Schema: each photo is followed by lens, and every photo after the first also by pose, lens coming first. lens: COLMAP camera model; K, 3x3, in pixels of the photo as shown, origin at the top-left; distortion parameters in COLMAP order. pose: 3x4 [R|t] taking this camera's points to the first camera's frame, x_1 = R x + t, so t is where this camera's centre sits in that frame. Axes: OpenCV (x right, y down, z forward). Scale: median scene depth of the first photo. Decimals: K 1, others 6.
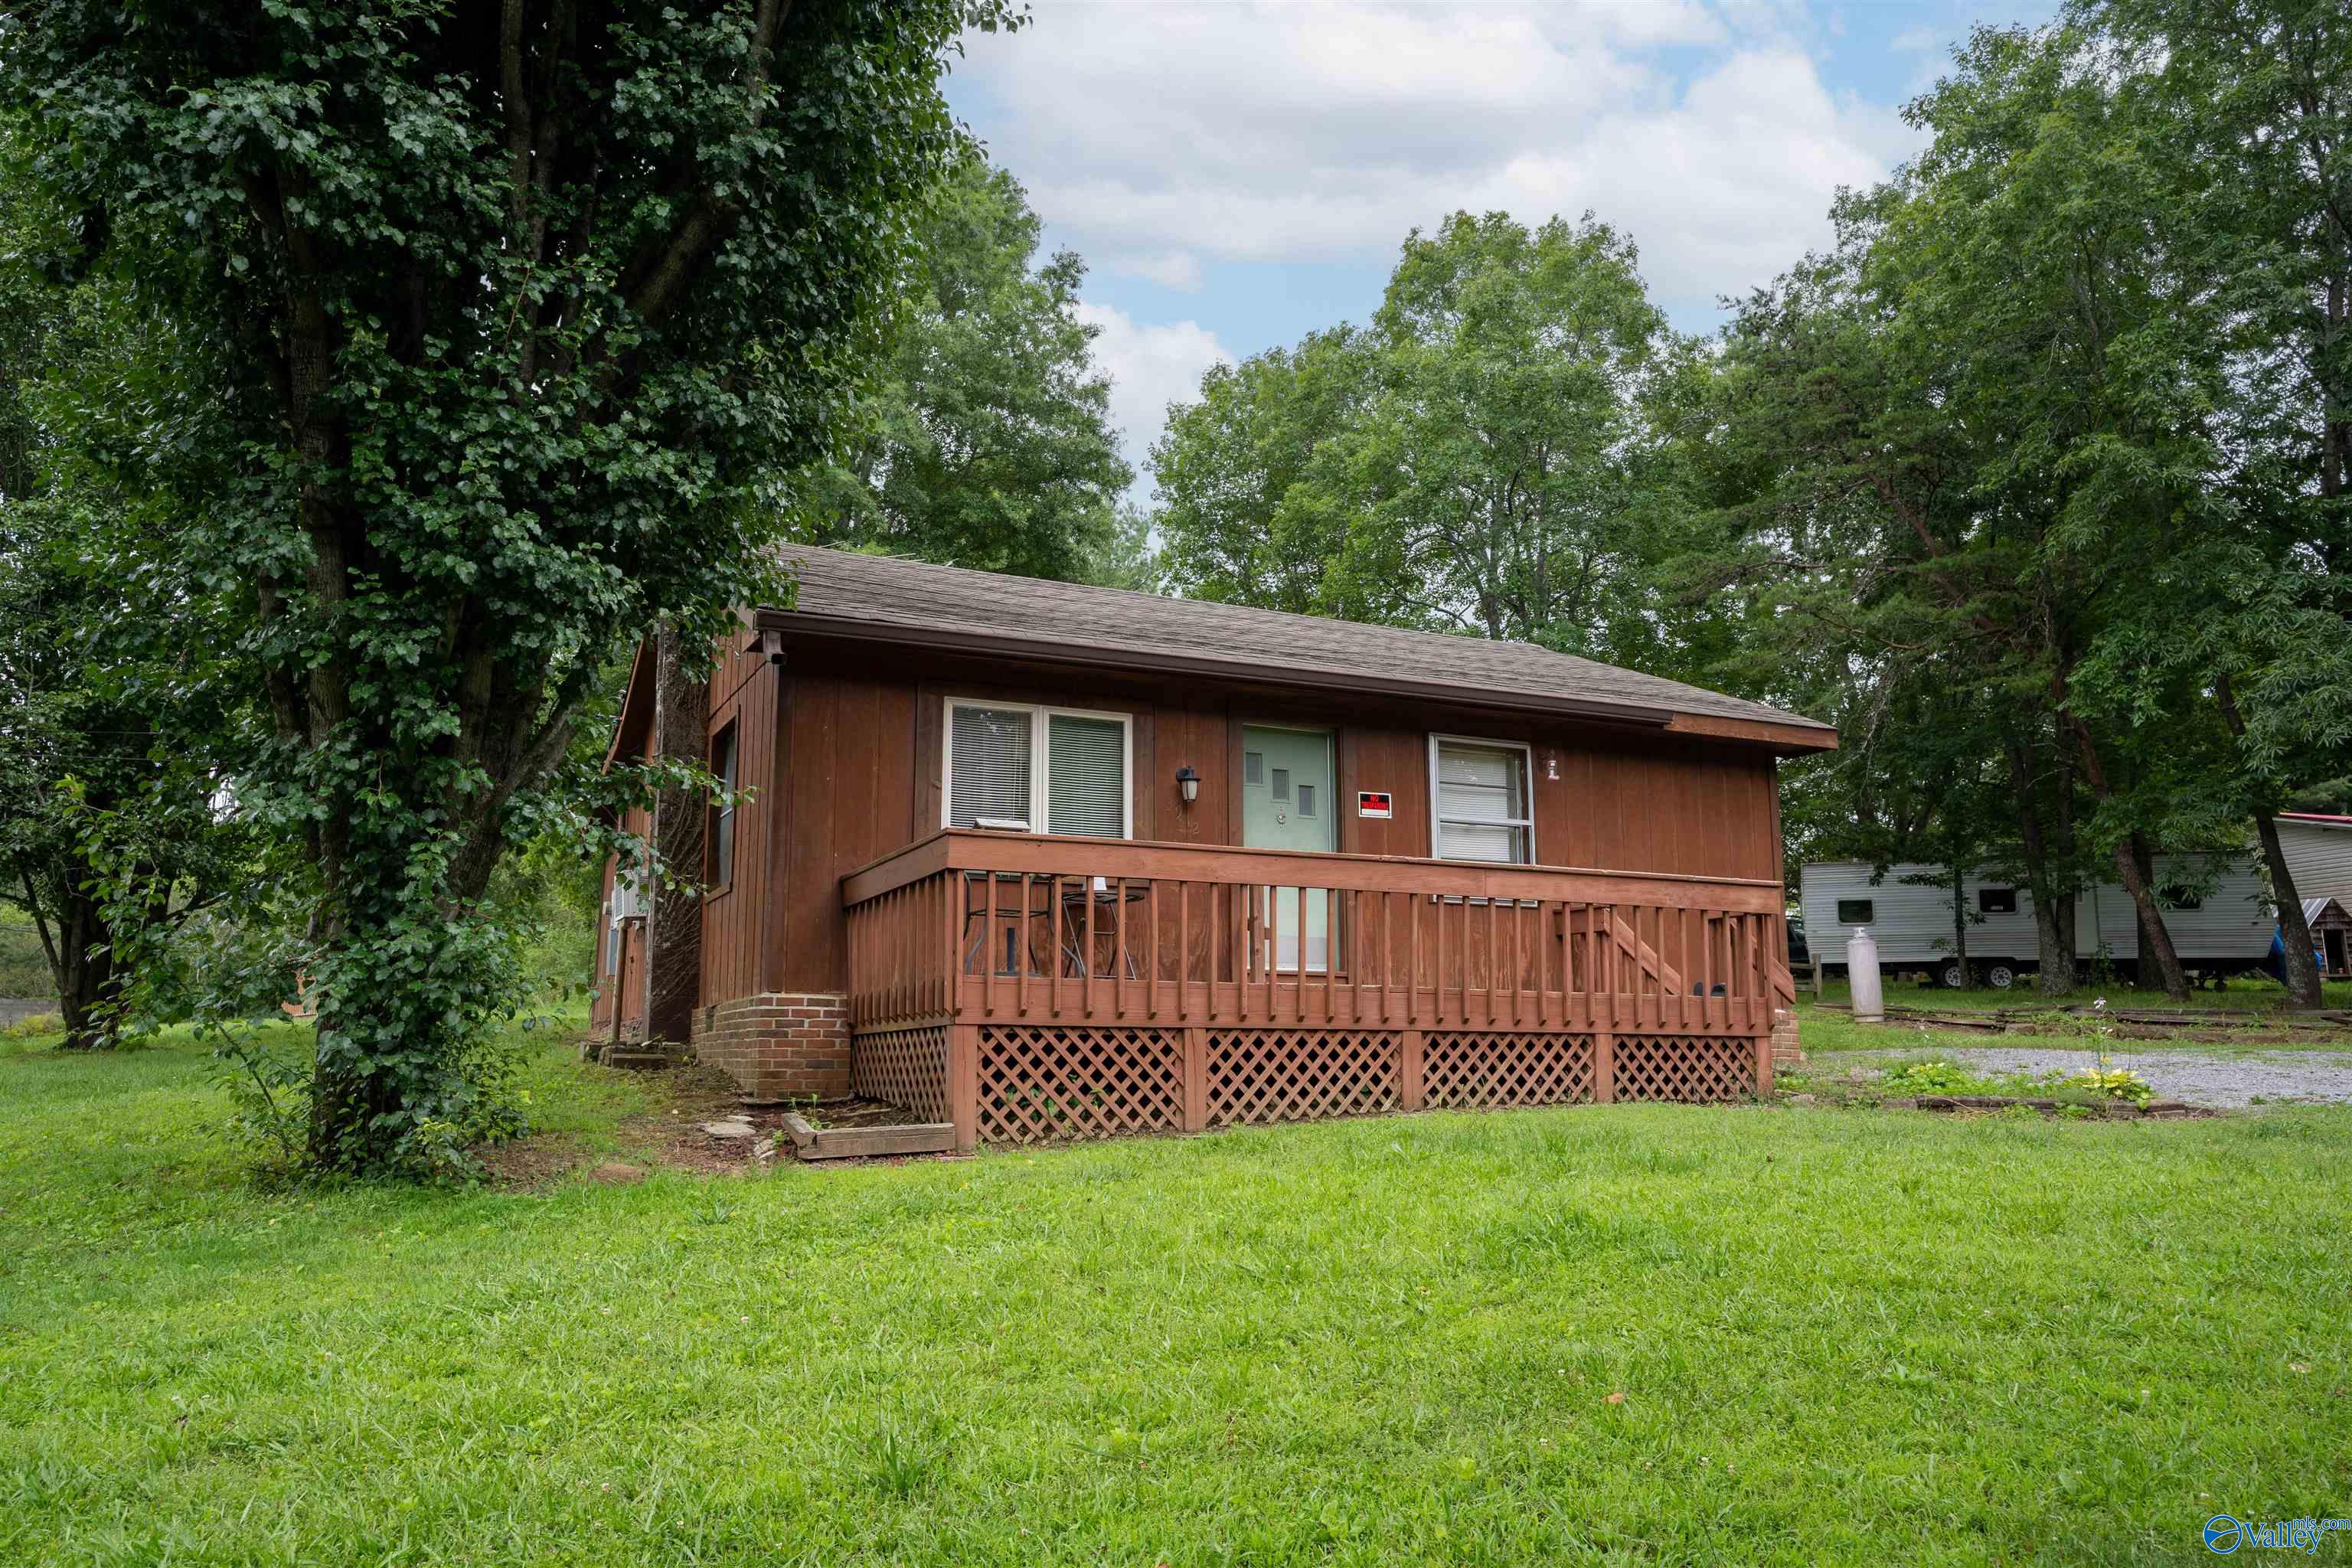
lens RADIAL K [[1664.5, 0, 1164.1], [0, 1664.5, 762.9], [0, 0, 1]] dist [0.012704, 0.036401]
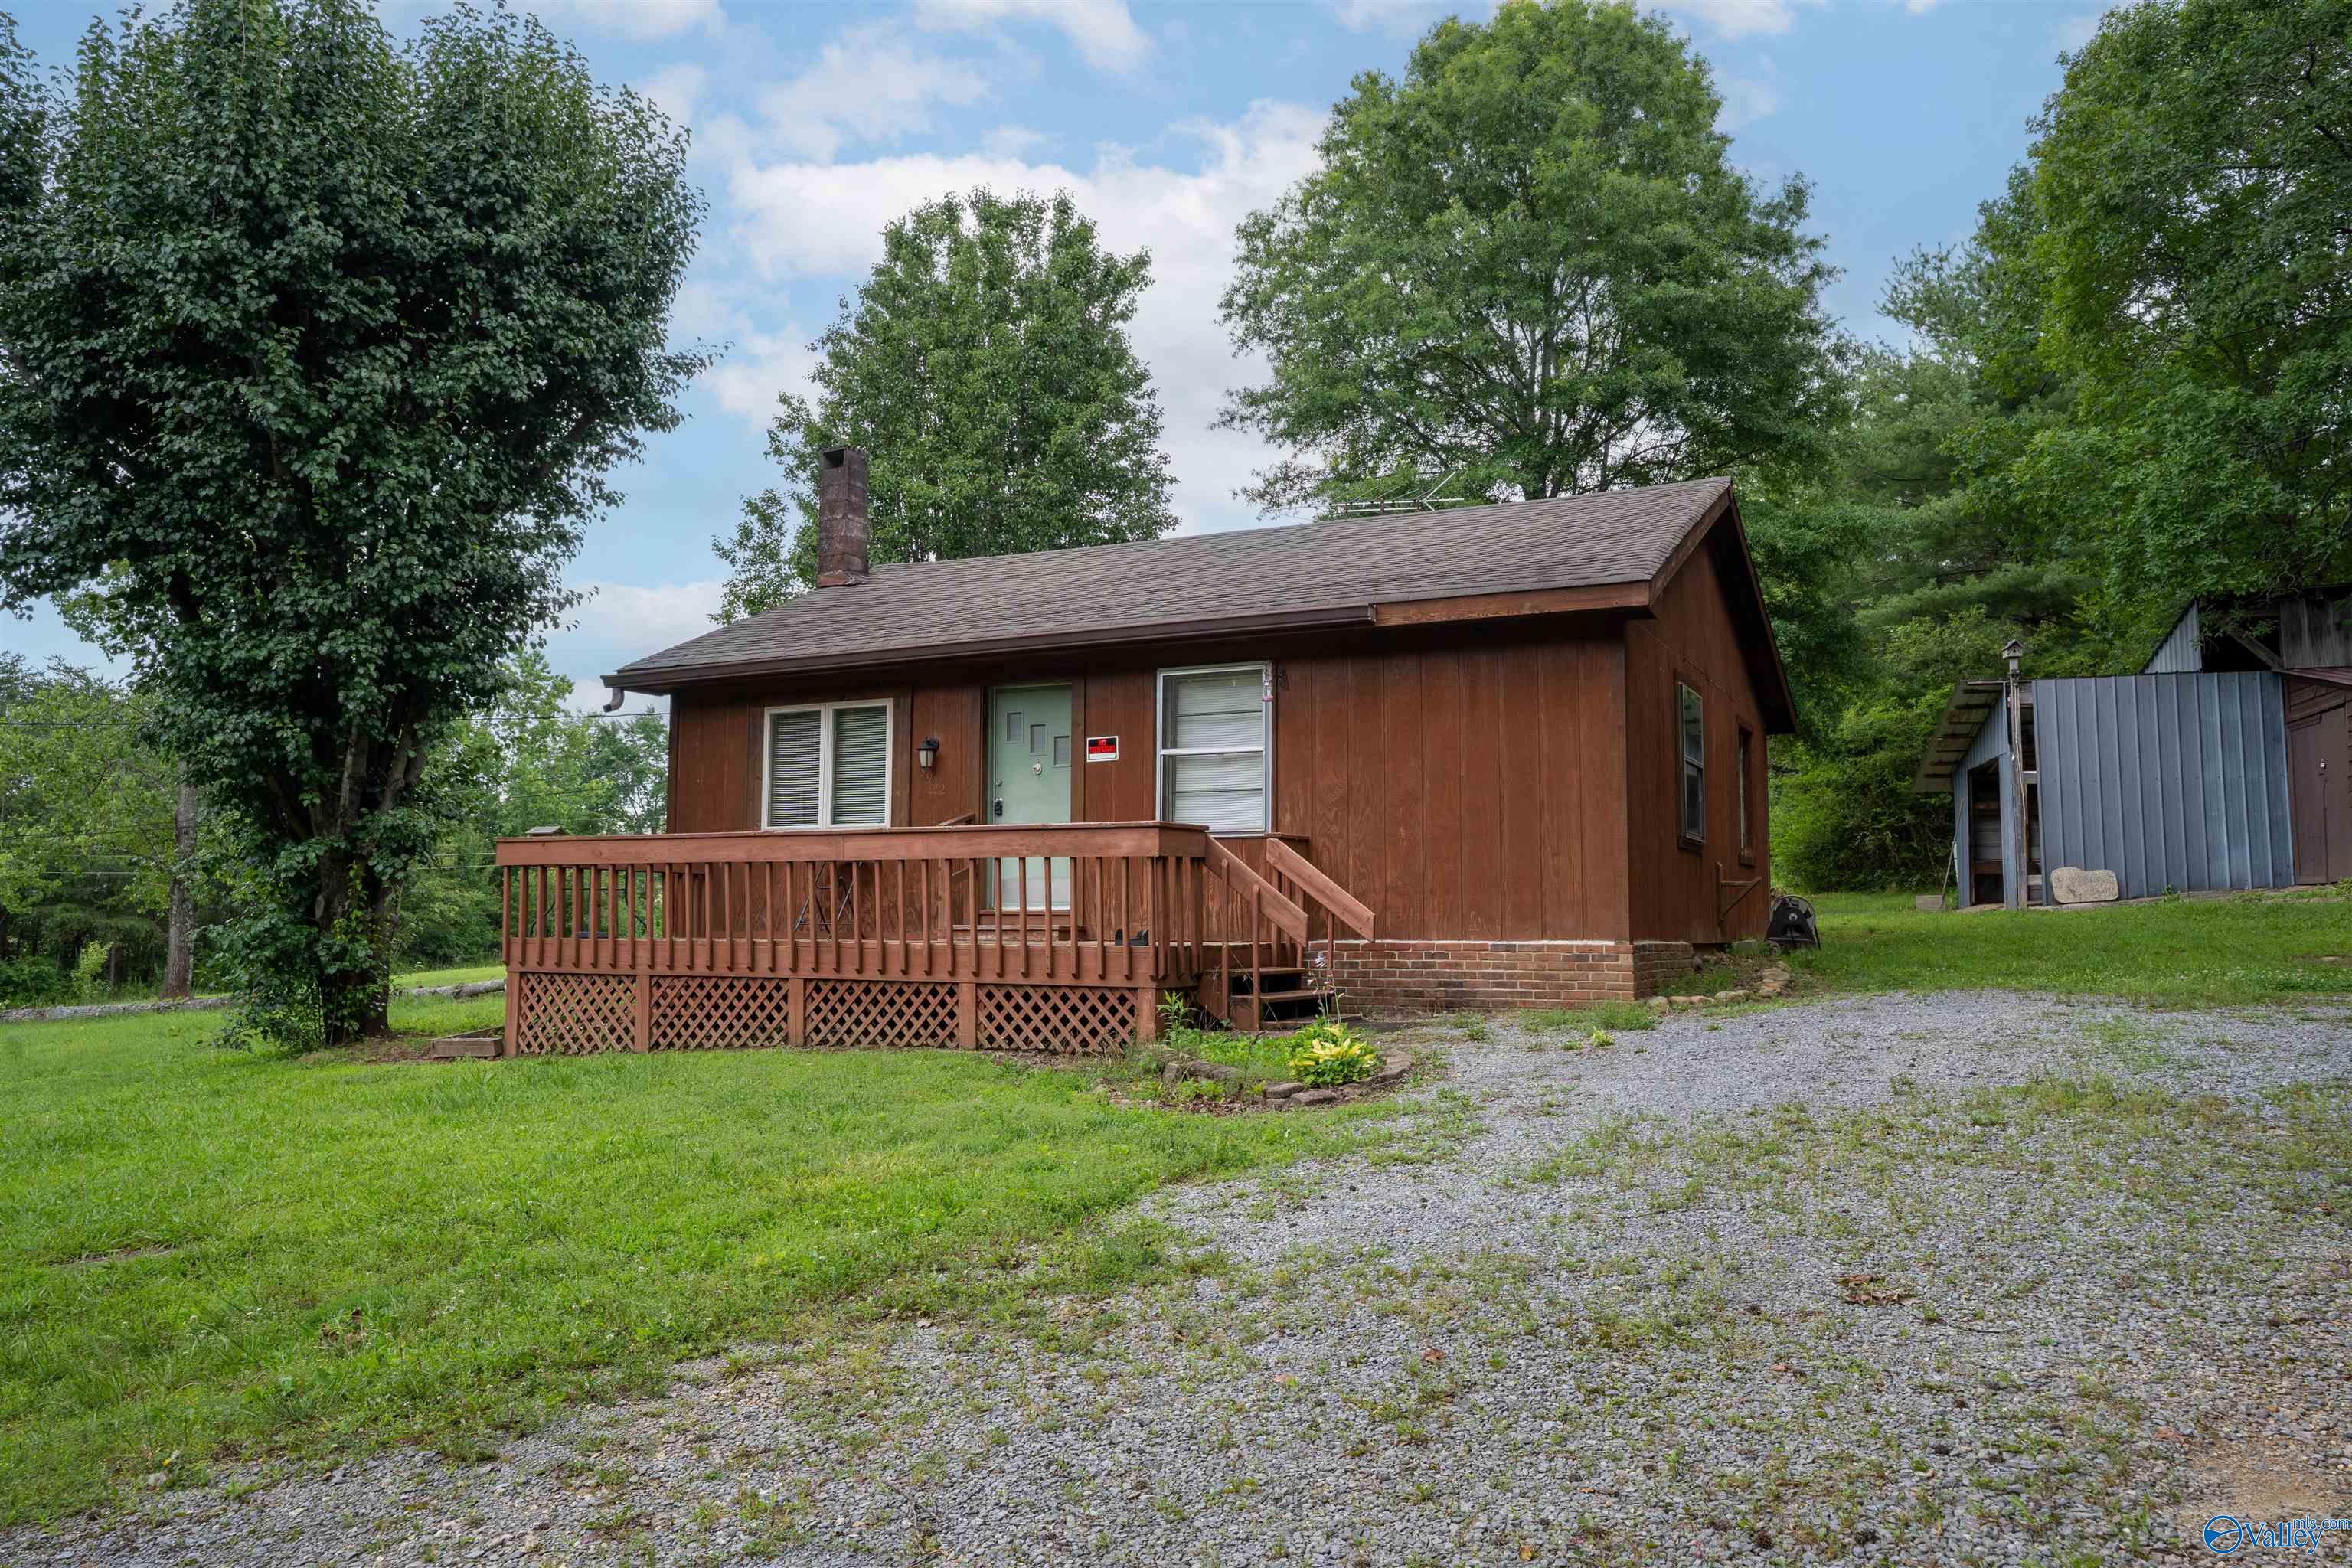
lens RADIAL K [[1664.5, 0, 1157.0], [0, 1664.5, 782.5], [0, 0, 1]] dist [0.012704, 0.036401]
pose [[0.617723, -0.066703, -0.783562, 1.193668], [0.138443, 0.990058, 0.024860, 0.030800], [0.774114, -0.123835, 0.620816, 0.477637]]
